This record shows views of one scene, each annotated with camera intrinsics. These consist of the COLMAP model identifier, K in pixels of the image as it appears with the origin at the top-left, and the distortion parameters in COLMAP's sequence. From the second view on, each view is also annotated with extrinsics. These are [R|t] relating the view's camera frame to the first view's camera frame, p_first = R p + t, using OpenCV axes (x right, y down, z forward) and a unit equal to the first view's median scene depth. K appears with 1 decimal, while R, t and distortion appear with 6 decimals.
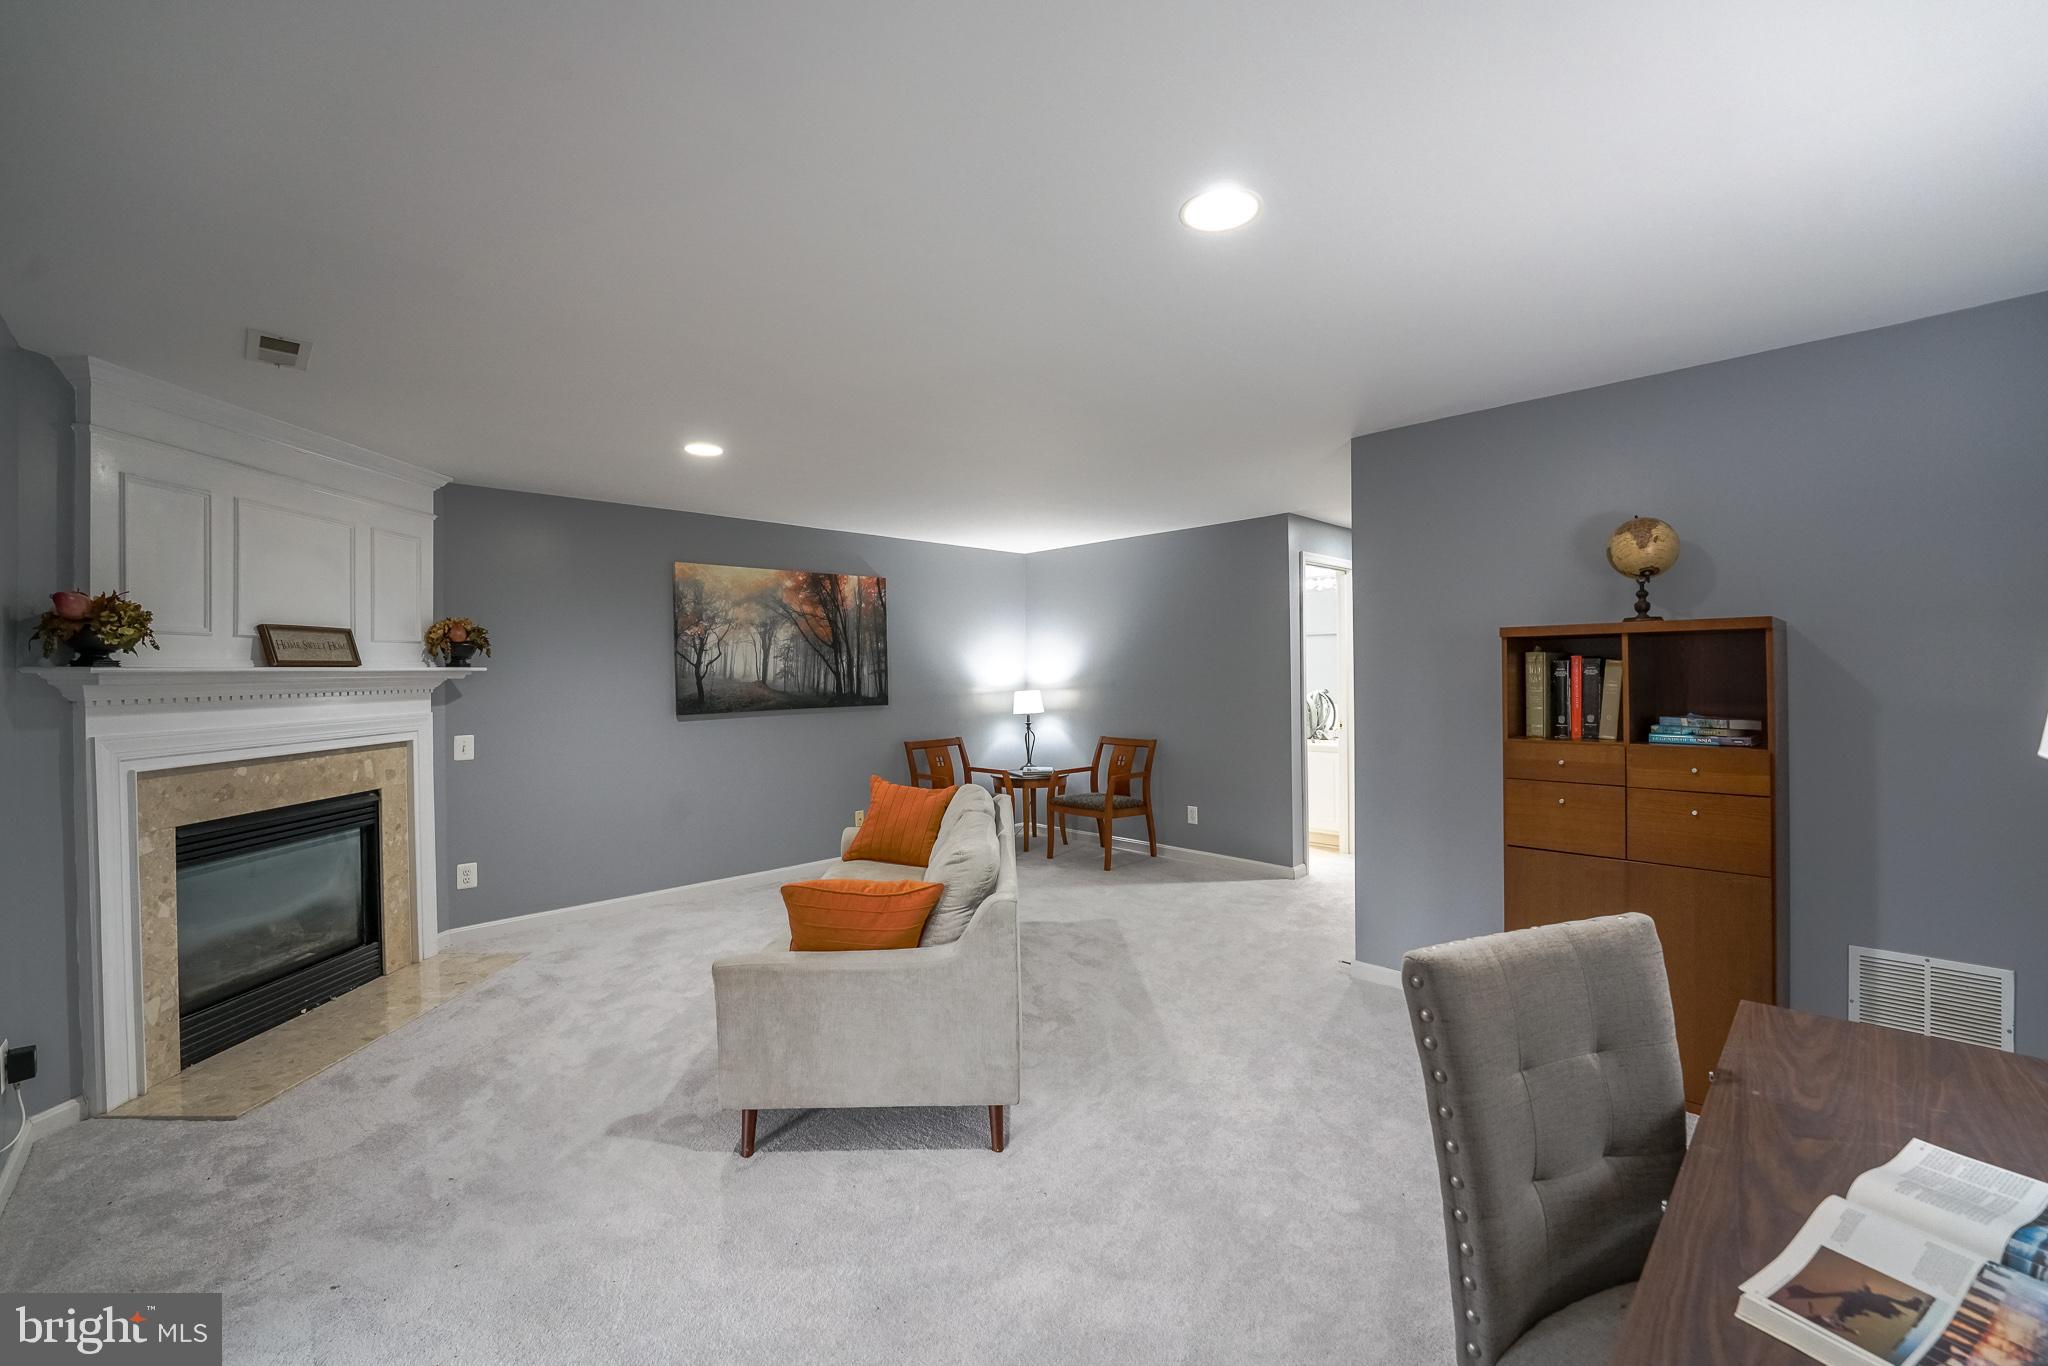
lens RADIAL K [[840.2, 0, 1024.0], [0, 840.2, 683.0], [0, 0, 1]] dist [-0.028550, 0.000616]
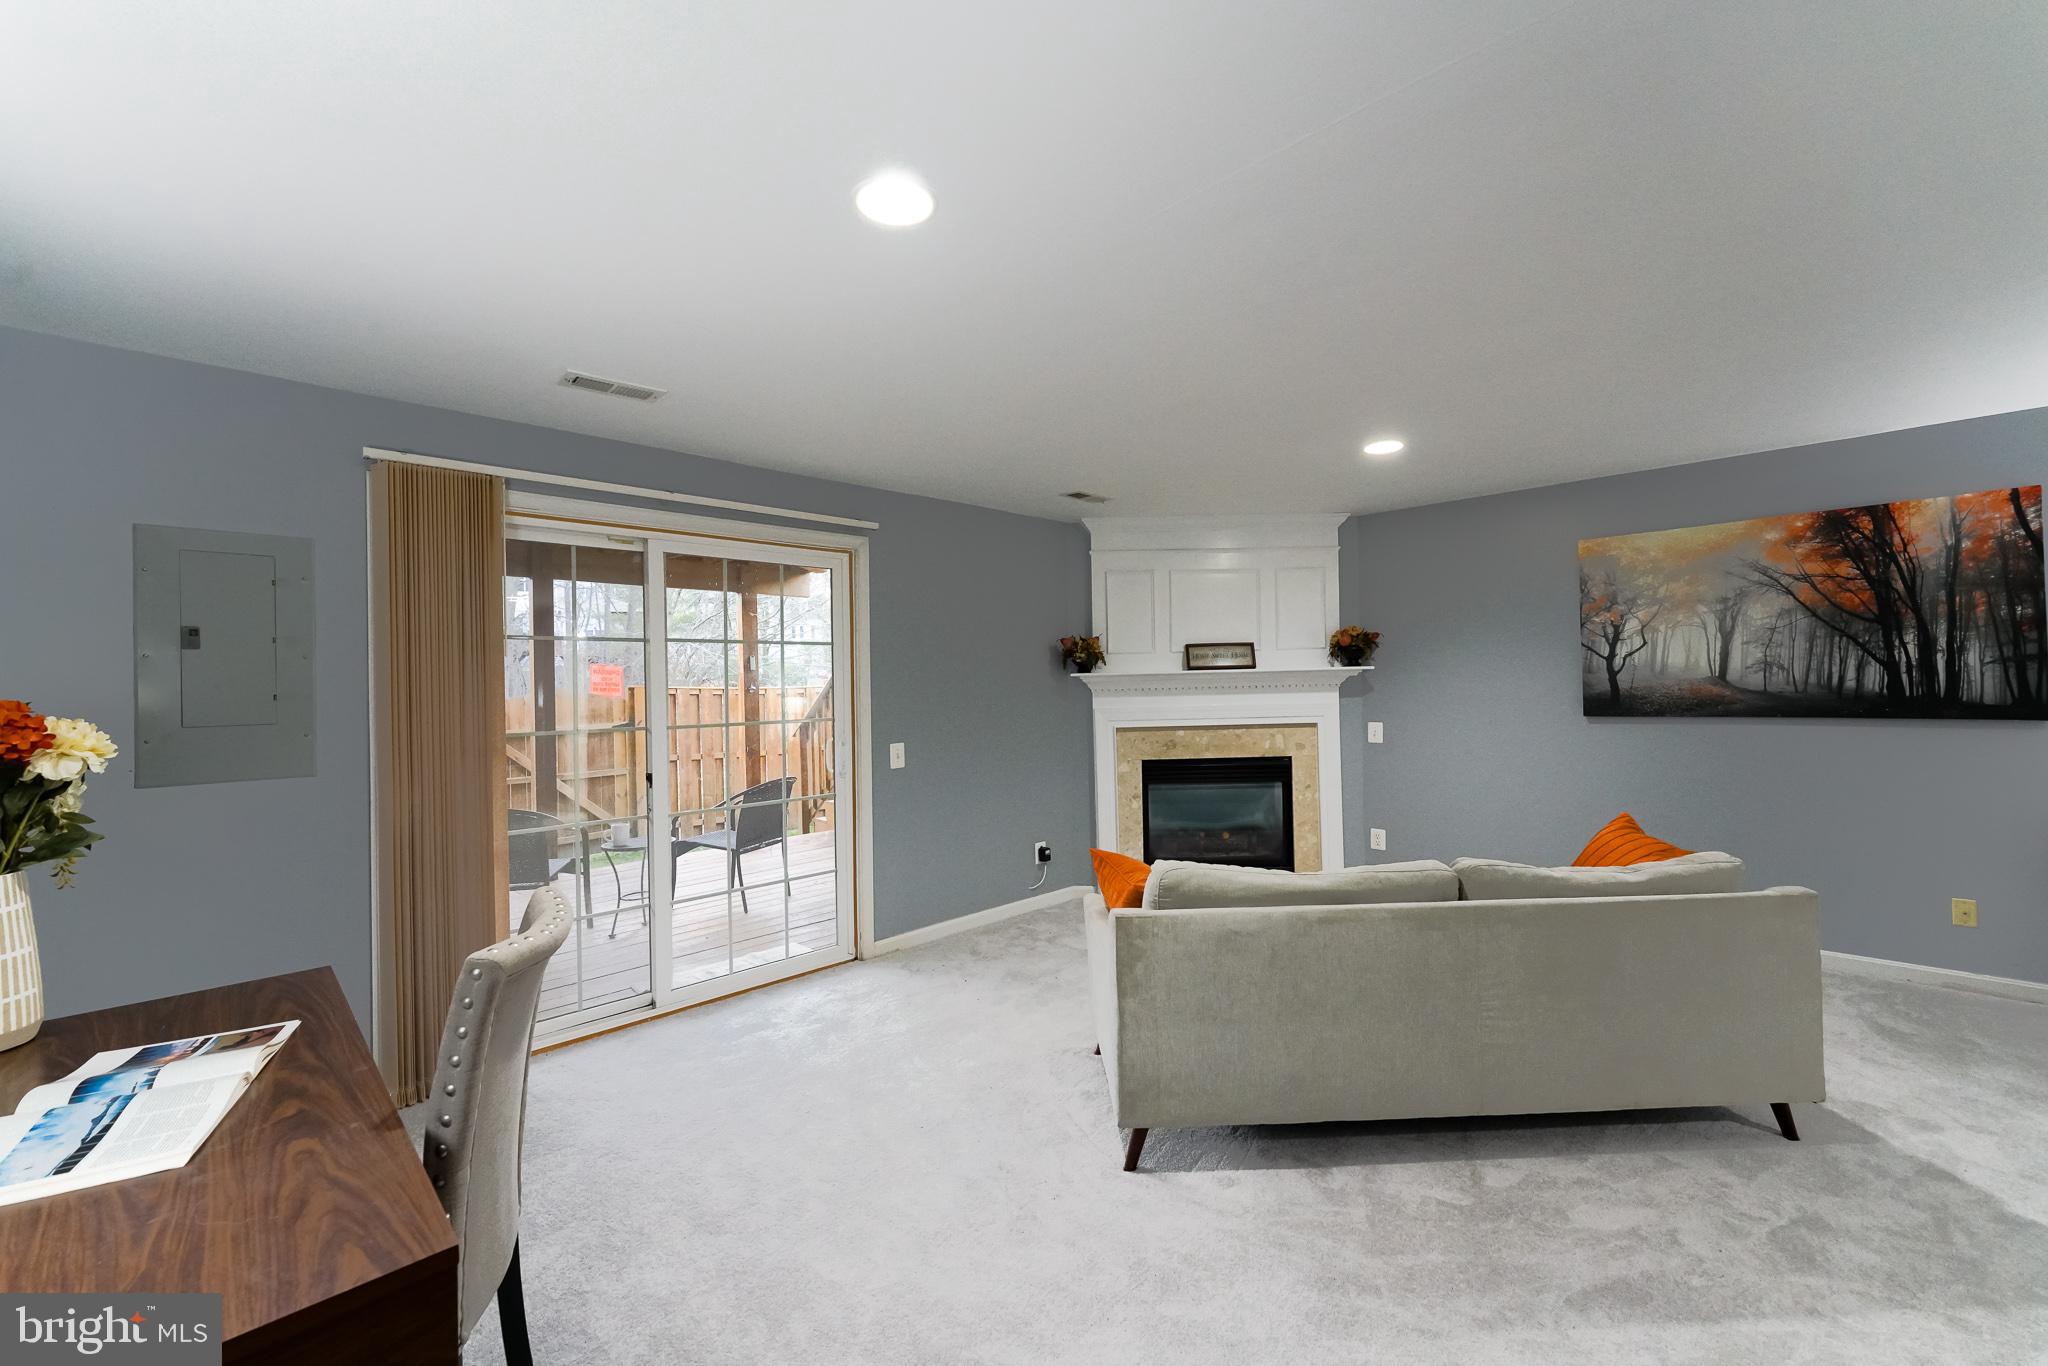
lens RADIAL K [[812.7, 0, 1024.0], [0, 812.7, 683.0], [0, 0, 1]] dist [0.002254, 0.000243]
pose [[0.007690, 0.012674, -0.999890, 0.423112], [0.007079, 0.999894, 0.012729, -0.010702], [0.999945, -0.007176, 0.007600, 0.405630]]
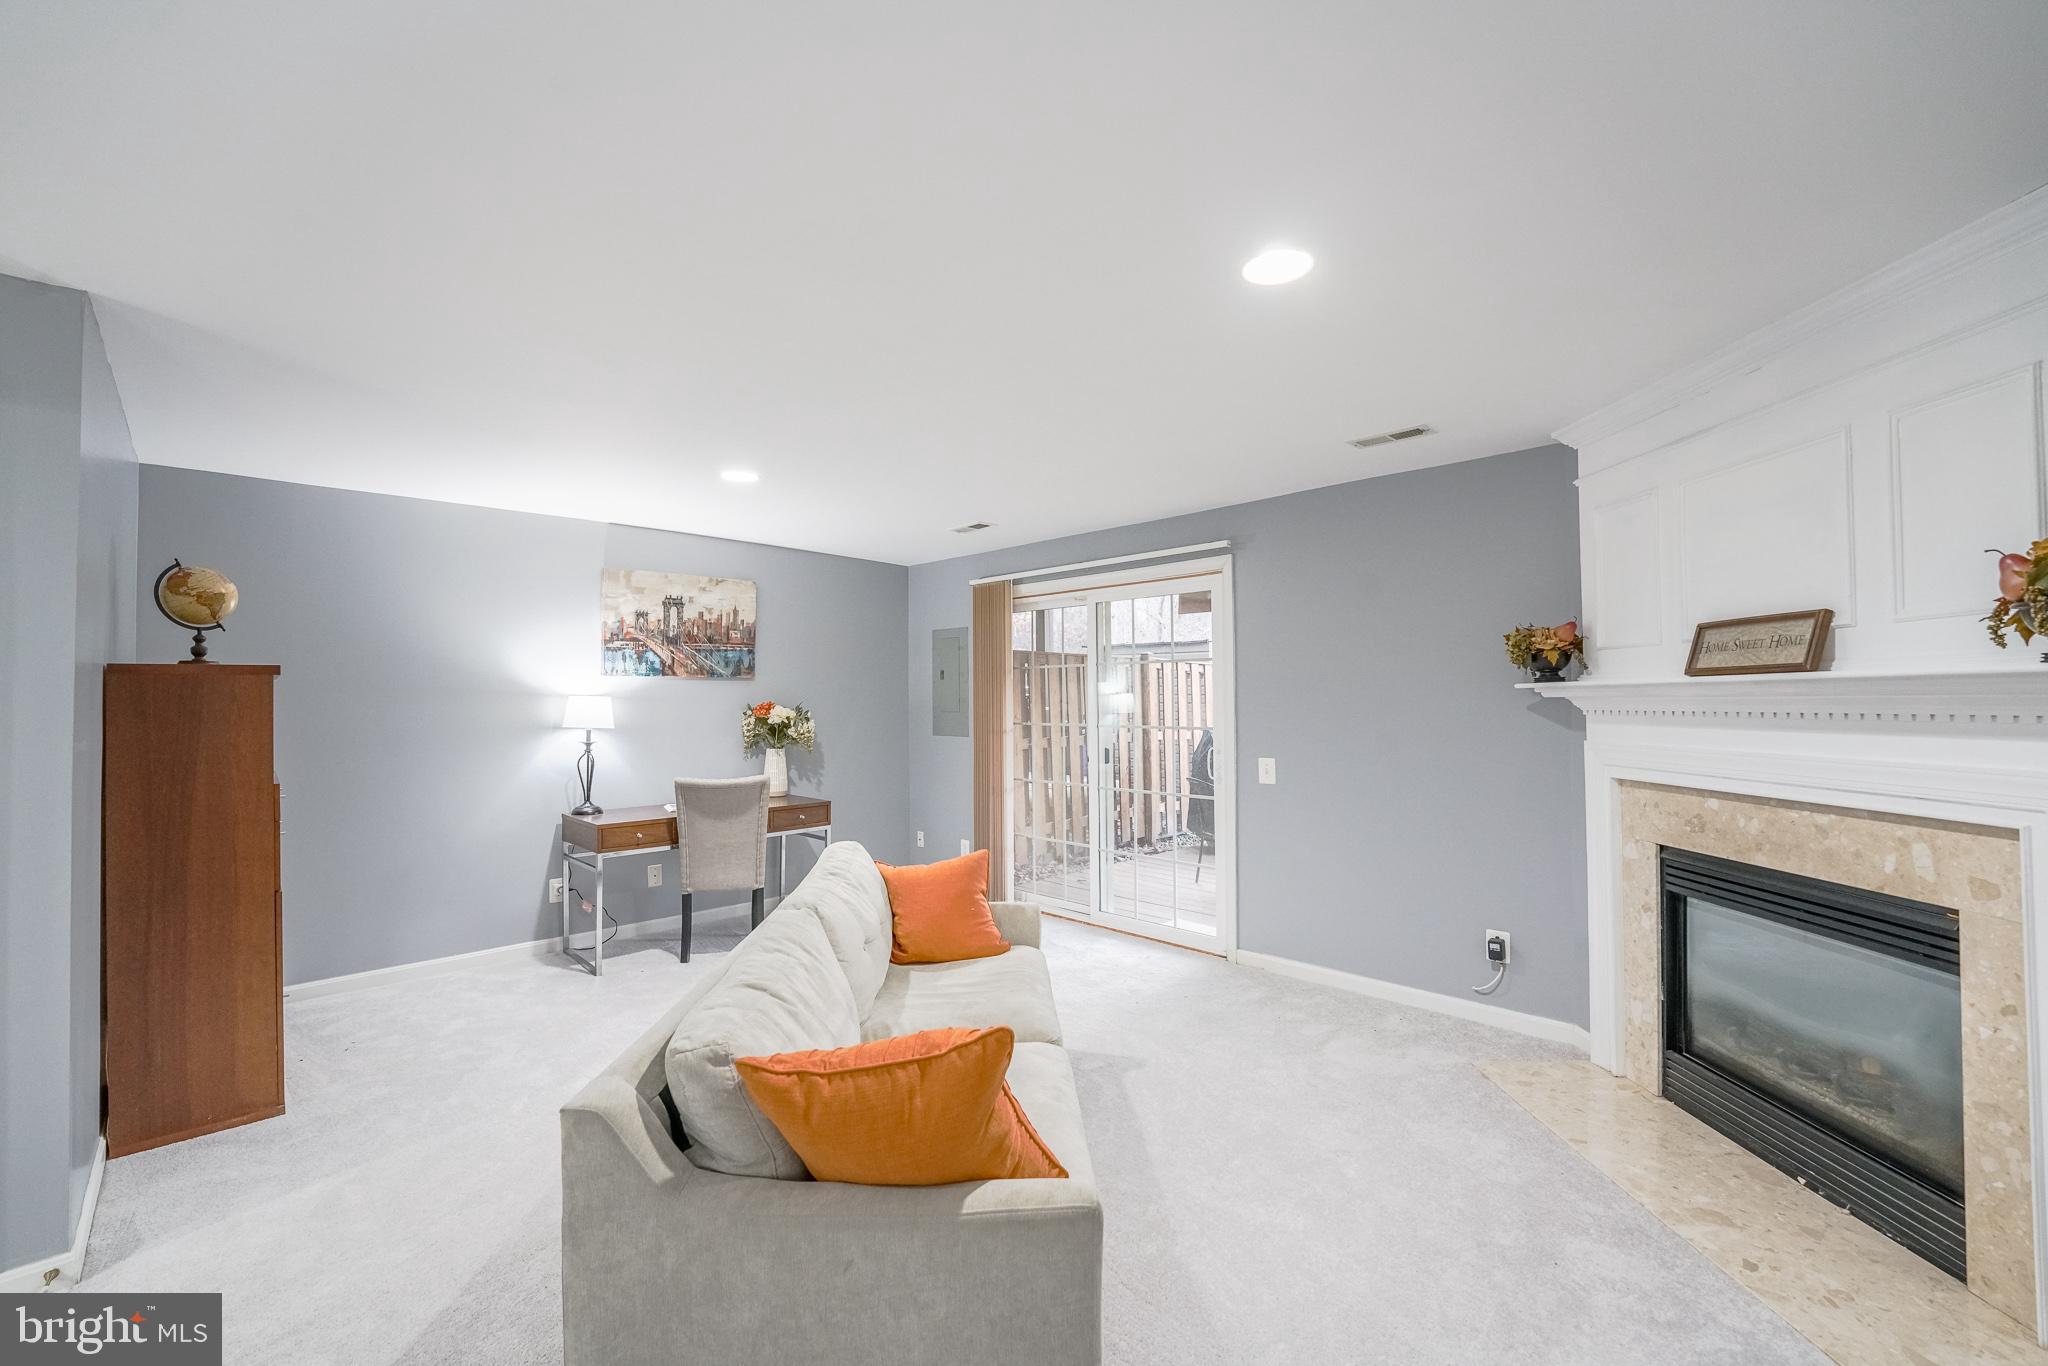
lens RADIAL K [[840.2, 0, 1024.0], [0, 840.2, 683.0], [0, 0, 1]] dist [-0.028550, 0.000616]
pose [[-0.999776, 0.019753, -0.007564, -0.158435], [0.019802, 0.999783, -0.006401, -0.013098], [0.007436, -0.006549, -0.999951, 1.105293]]
